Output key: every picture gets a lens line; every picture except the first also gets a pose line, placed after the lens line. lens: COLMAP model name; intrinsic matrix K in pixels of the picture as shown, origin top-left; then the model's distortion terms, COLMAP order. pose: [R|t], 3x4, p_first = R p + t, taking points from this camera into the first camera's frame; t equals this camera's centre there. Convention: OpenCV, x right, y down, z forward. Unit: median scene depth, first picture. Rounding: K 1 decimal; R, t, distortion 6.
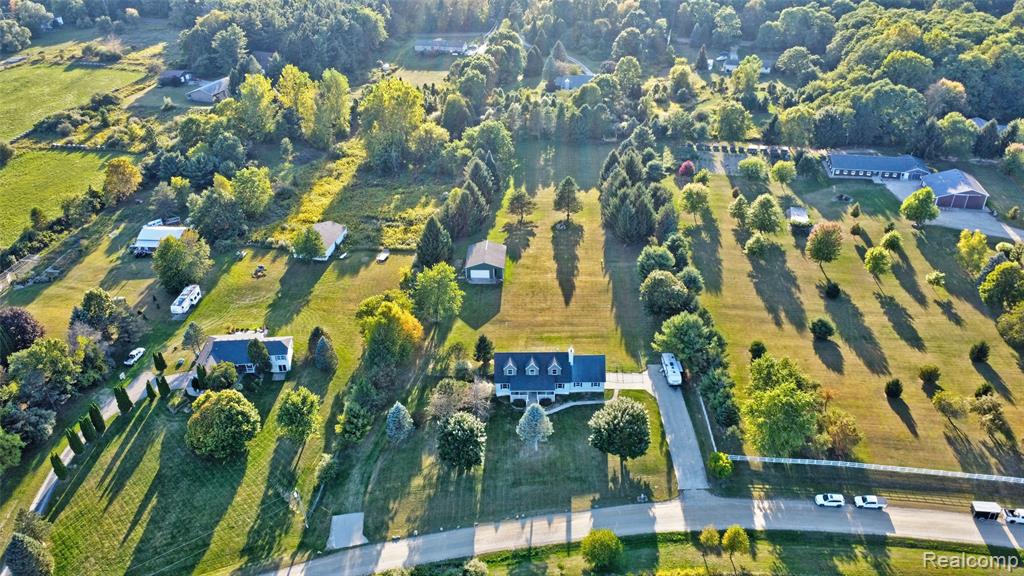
lens RADIAL K [[713.7, 0, 512.0], [0, 713.7, 288.0], [0, 0, 1]] dist [-0.037127, -0.000942]
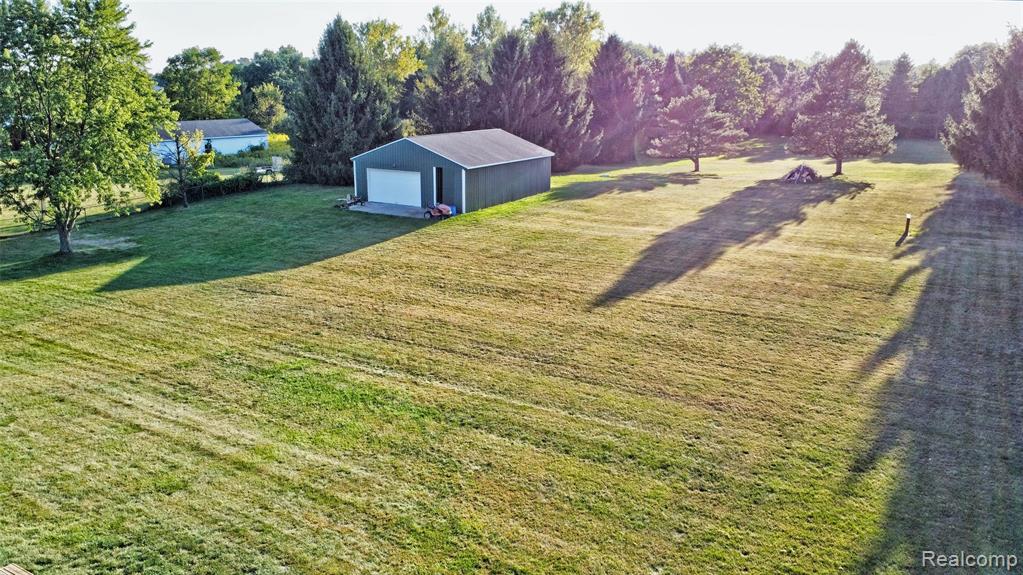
lens RADIAL K [[759.4, 0, 511.5], [0, 759.4, 287.5], [0, 0, 1]] dist [-0.031582, -0.002350]
pose [[0.875038, 0.149132, -0.460509, 0.156746], [-0.270738, 0.939419, -0.210222, 0.076139], [0.401260, 0.308629, 0.862403, 0.919316]]
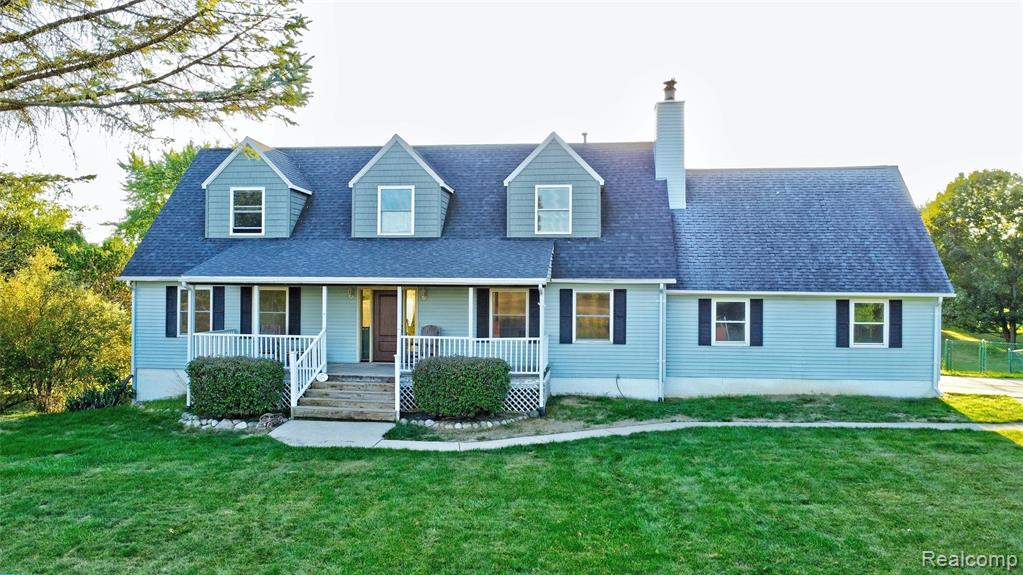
lens RADIAL K [[759.4, 0, 511.5], [0, 759.4, 287.5], [0, 0, 1]] dist [-0.031582, -0.002350]
pose [[0.995219, 0.028921, -0.093290, 0.059540], [-0.073314, 0.852300, -0.517890, 0.187485], [0.064533, 0.522253, 0.850345, 0.800292]]
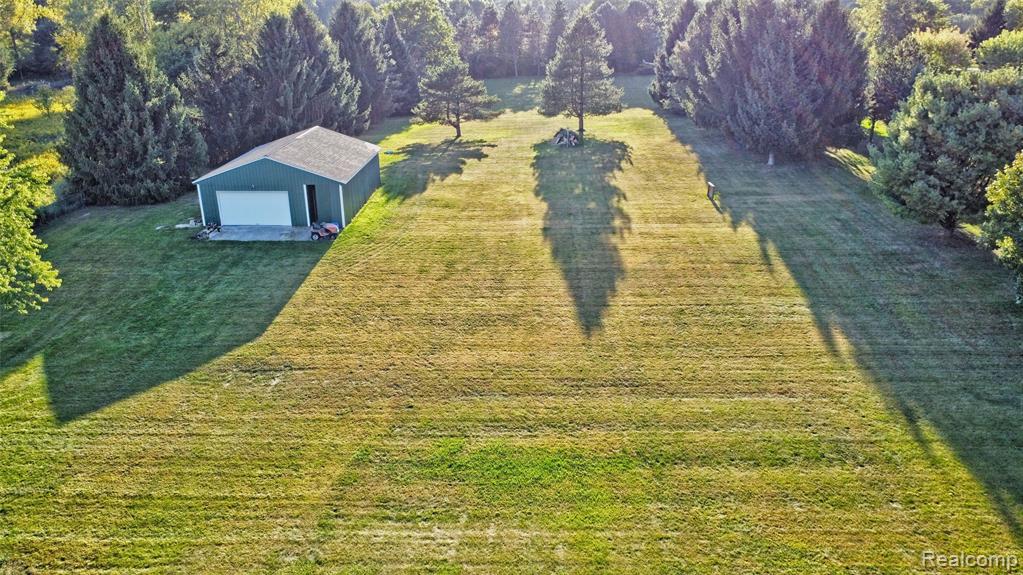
lens RADIAL K [[737.7, 0, 511.5], [0, 737.7, 287.5], [0, 0, 1]] dist [-0.033116, -0.003210]
pose [[0.999899, 0.010599, 0.009462, 0.054371], [-0.008829, 0.985293, -0.170648, 0.062464], [-0.011132, 0.170547, 0.985287, 0.873269]]
